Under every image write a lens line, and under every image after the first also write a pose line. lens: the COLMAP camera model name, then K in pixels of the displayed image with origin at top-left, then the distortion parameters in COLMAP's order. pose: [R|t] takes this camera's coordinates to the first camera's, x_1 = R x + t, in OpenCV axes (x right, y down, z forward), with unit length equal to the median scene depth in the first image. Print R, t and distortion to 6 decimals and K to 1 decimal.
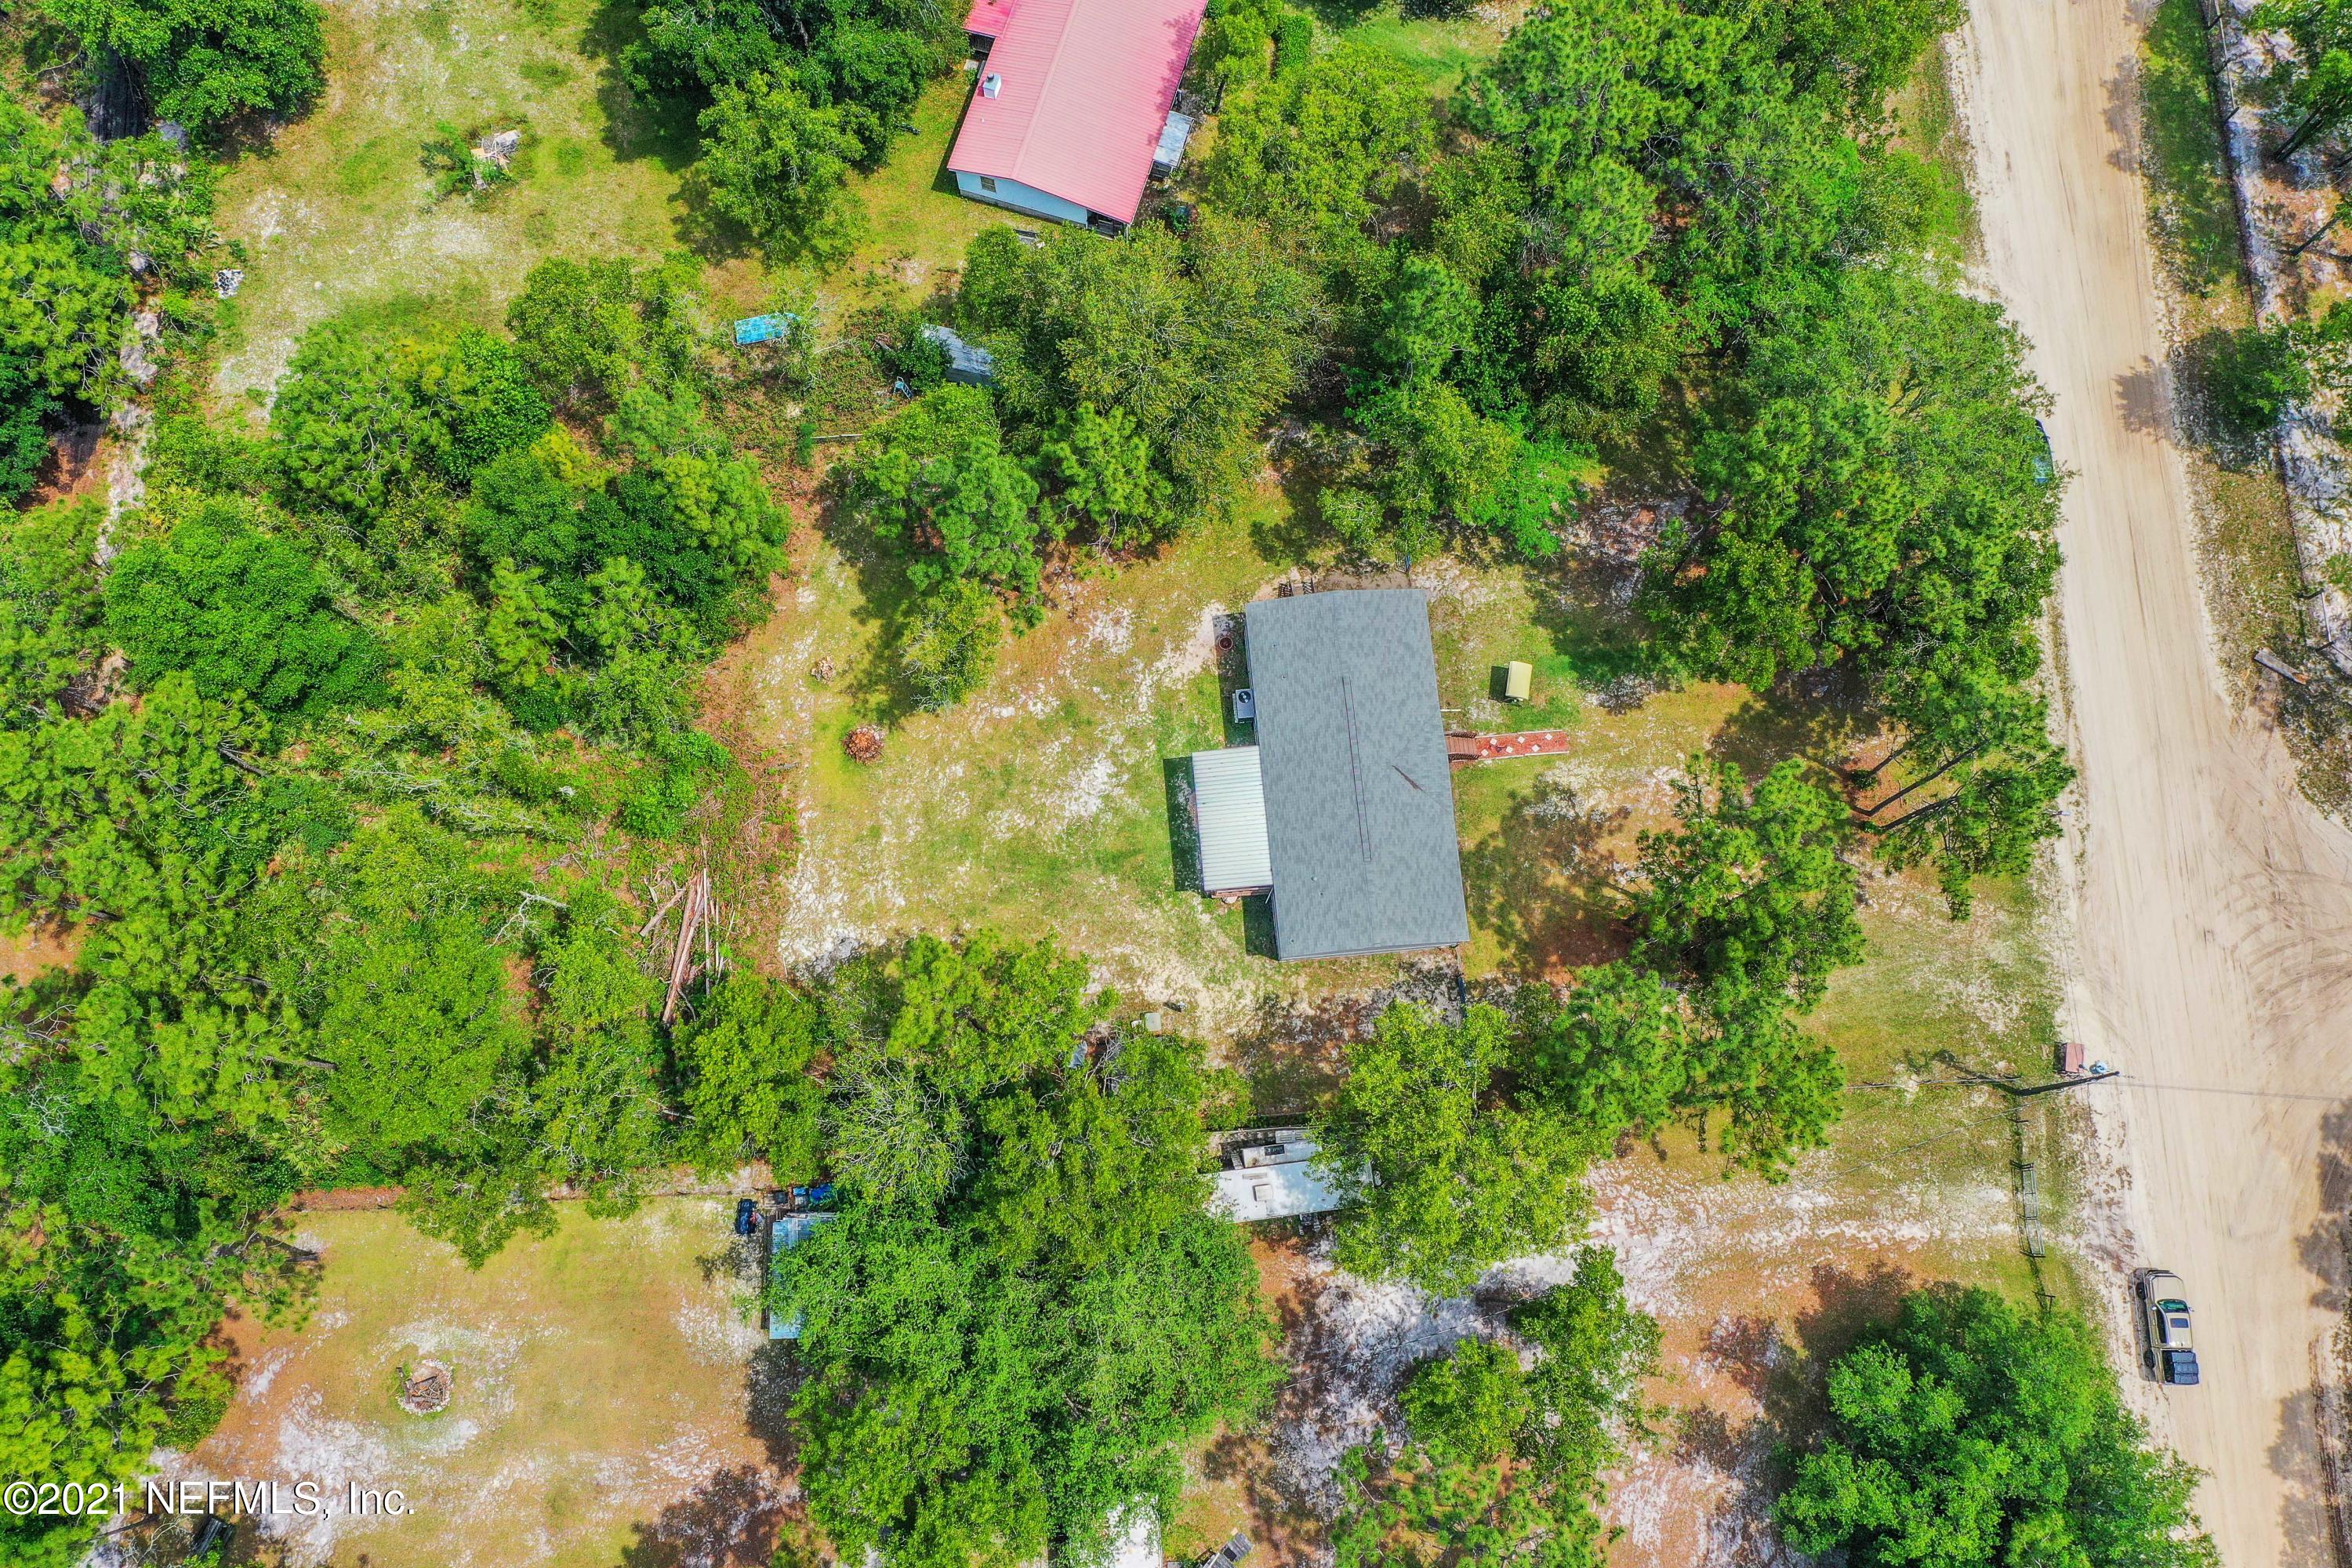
lens RADIAL K [[1849.8, 0, 1163.2], [0, 1849.8, 769.1], [0, 0, 1]] dist [0.019985, 0.000805]
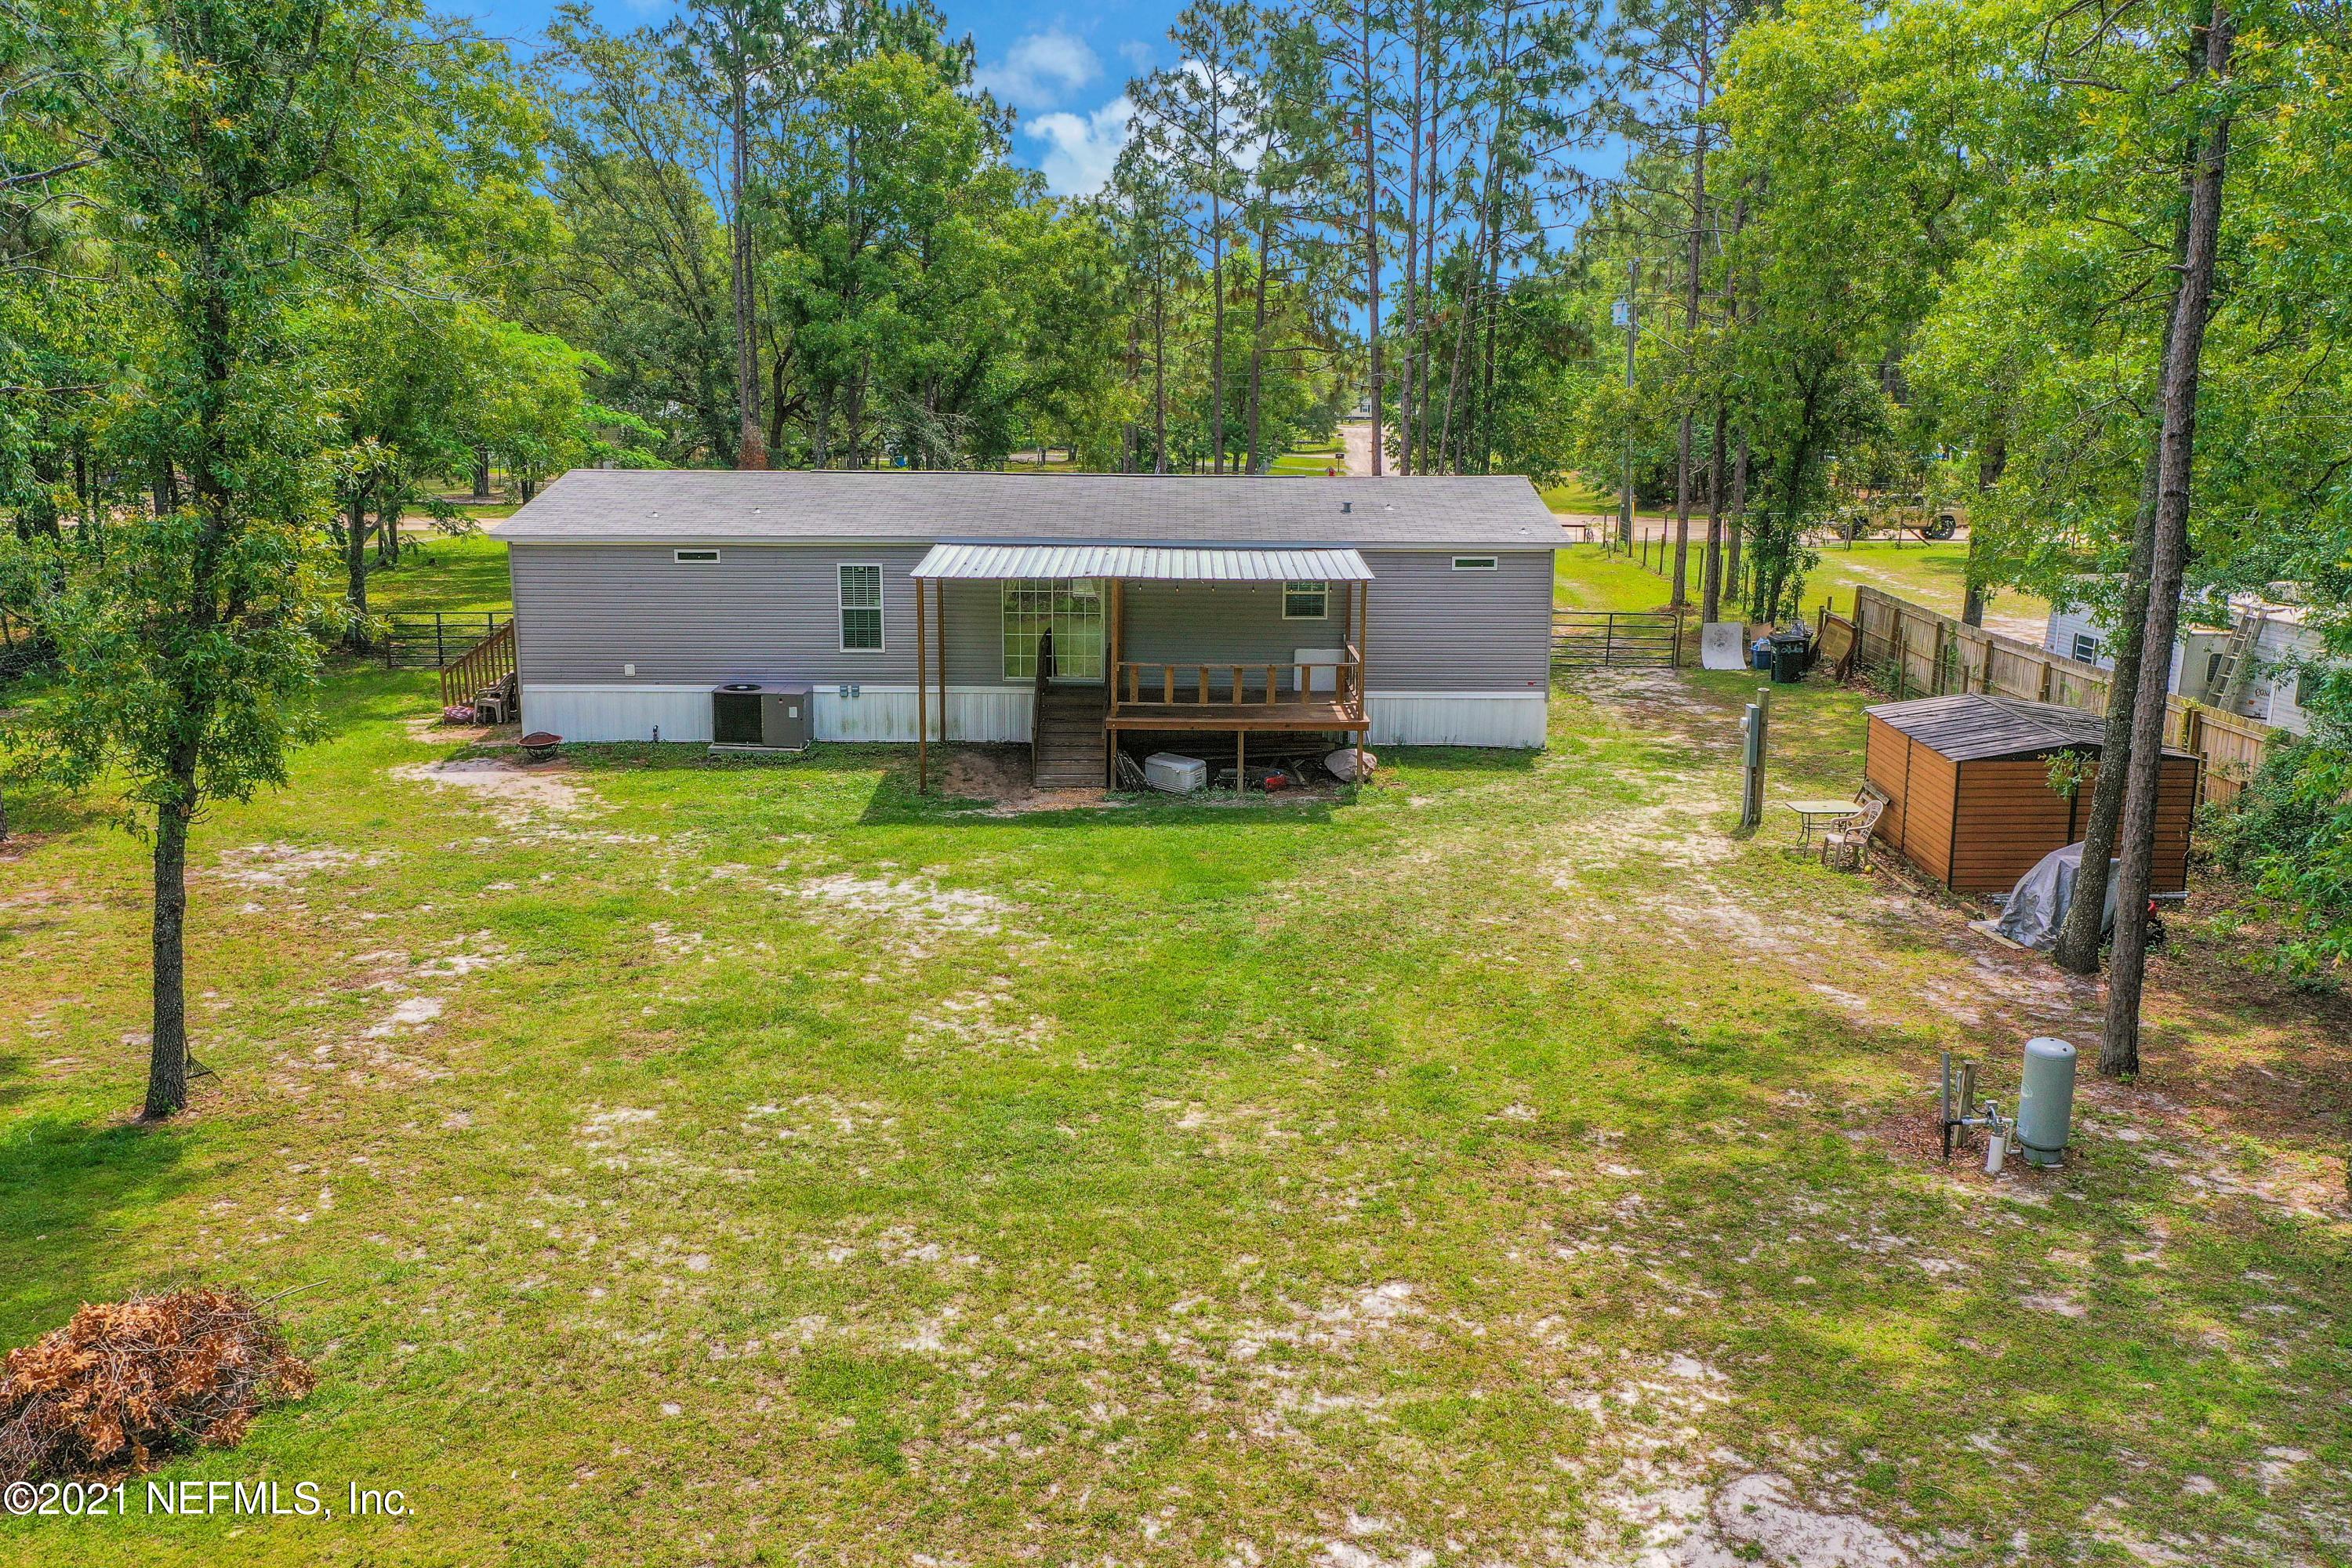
lens RADIAL K [[1849.8, 0, 1179.0], [0, 1849.8, 849.3], [0, 0, 1]] dist [0.019985, 0.000805]
pose [[0.086161, -0.247598, 0.965024, -0.275421], [0.966499, 0.255837, -0.020652, 0.050213], [-0.241775, 0.934475, 0.261347, 0.938702]]
